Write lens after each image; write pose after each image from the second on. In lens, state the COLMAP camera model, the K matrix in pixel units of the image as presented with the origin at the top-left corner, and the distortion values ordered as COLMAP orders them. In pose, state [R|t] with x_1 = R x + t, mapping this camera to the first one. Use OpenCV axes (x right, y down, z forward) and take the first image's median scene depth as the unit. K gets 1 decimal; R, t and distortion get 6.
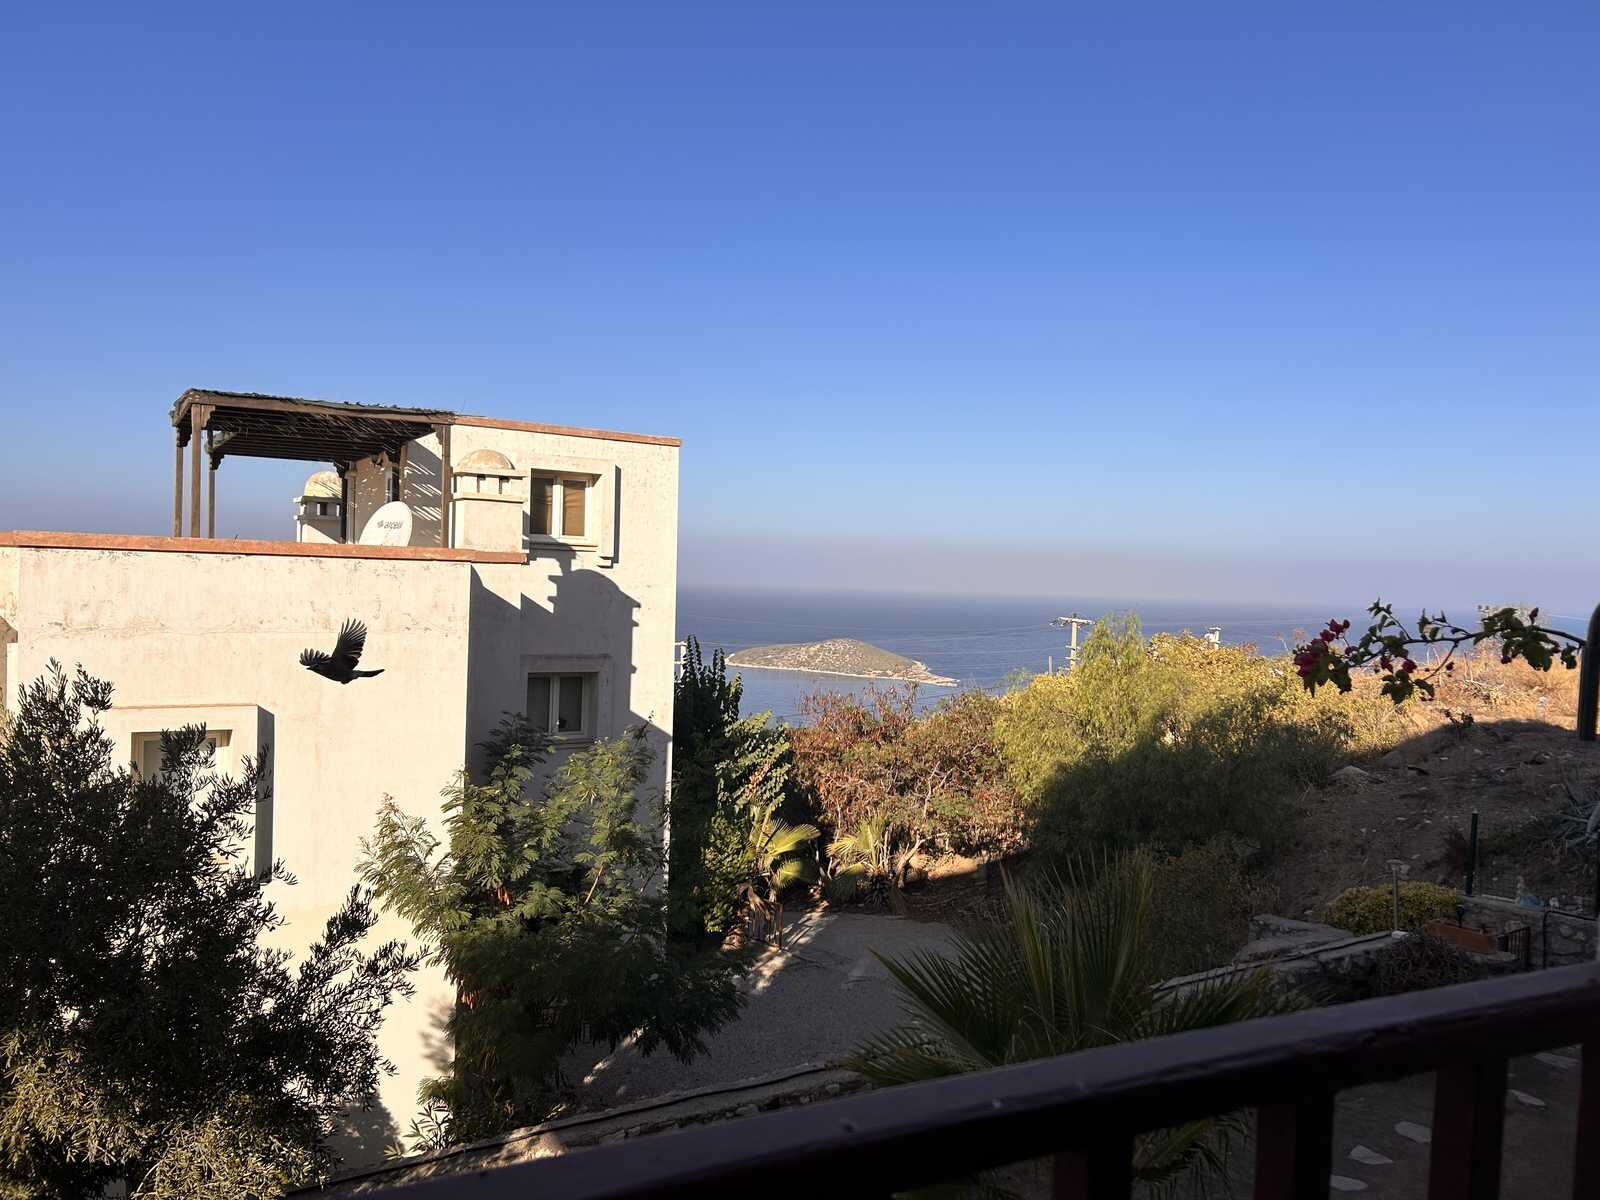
lens RADIAL K [[1194.2, 0, 800.0], [0, 1194.2, 600.0], [0, 0, 1]] dist [0.085510, -0.128478]
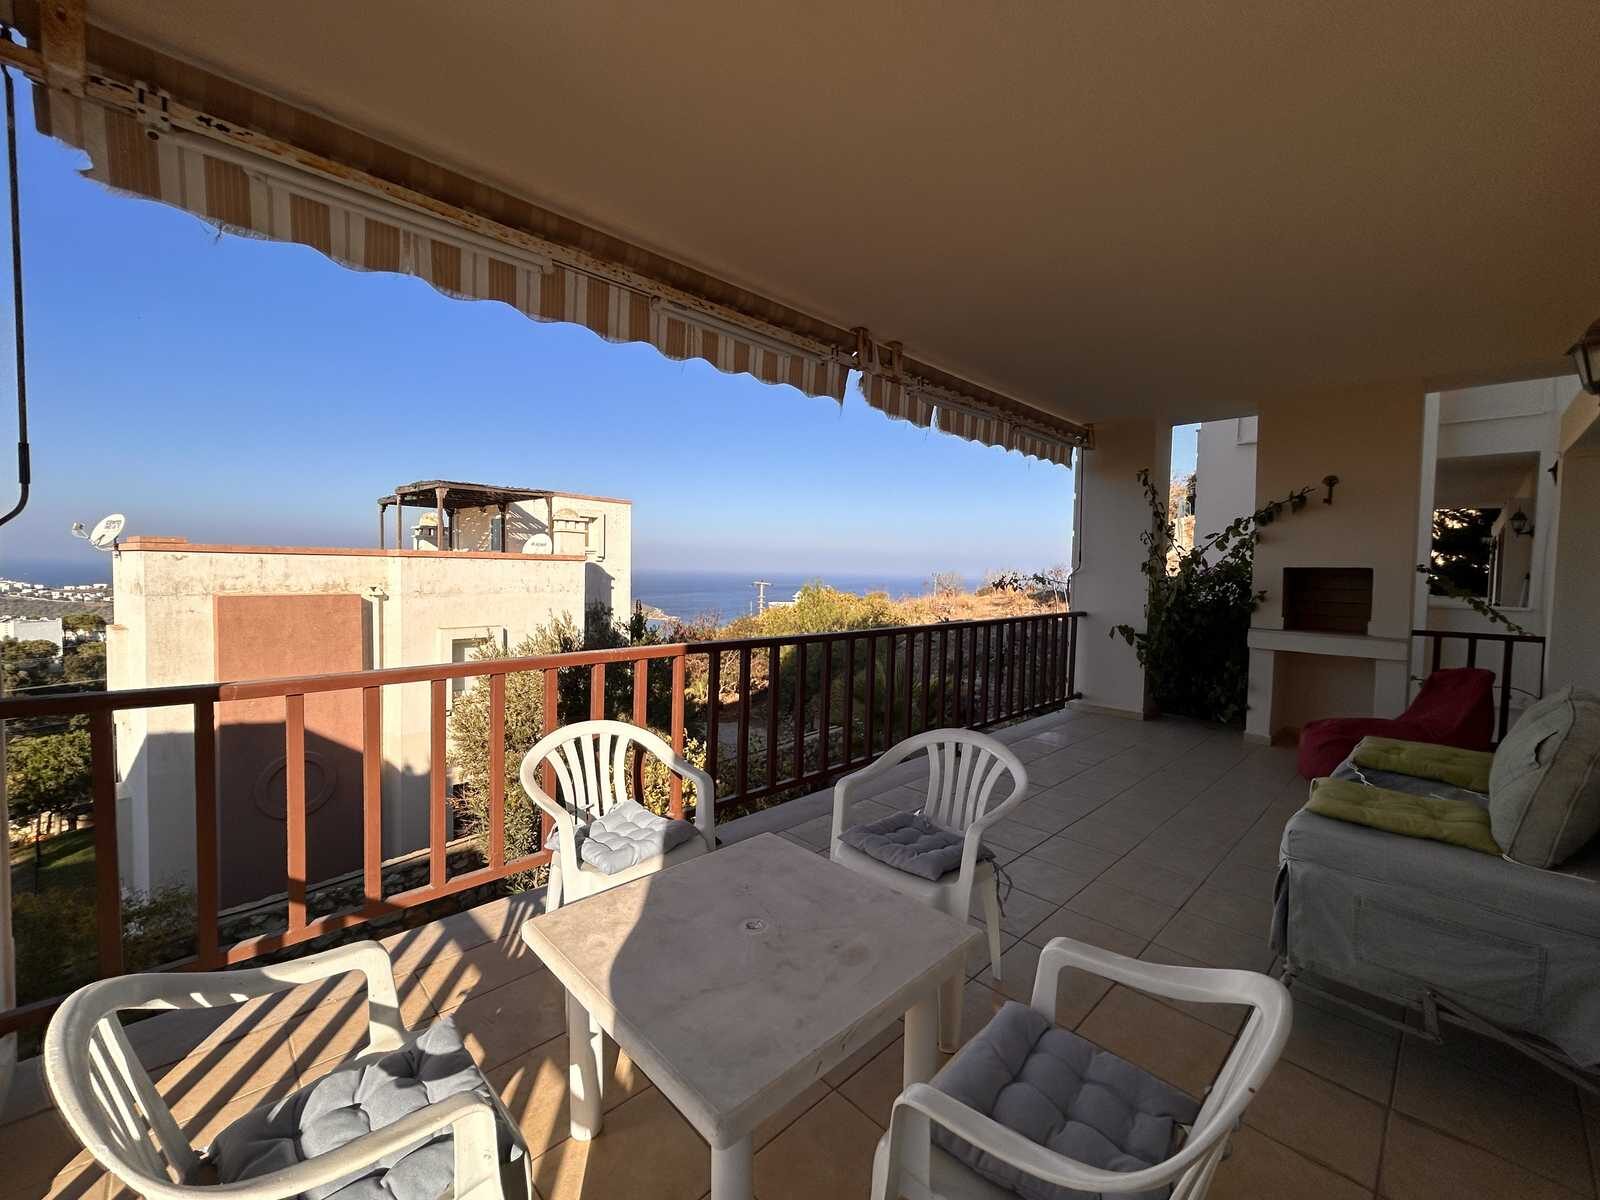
lens RADIAL K [[645.9, 0, 798.4], [0, 645.9, 595.0], [0, 0, 1]] dist [-0.003485, -0.000445]
pose [[0.950488, -0.026070, 0.309665, -0.167866], [0.015772, 0.999238, 0.035714, -0.002687], [-0.310360, -0.029062, 0.950175, -0.178579]]
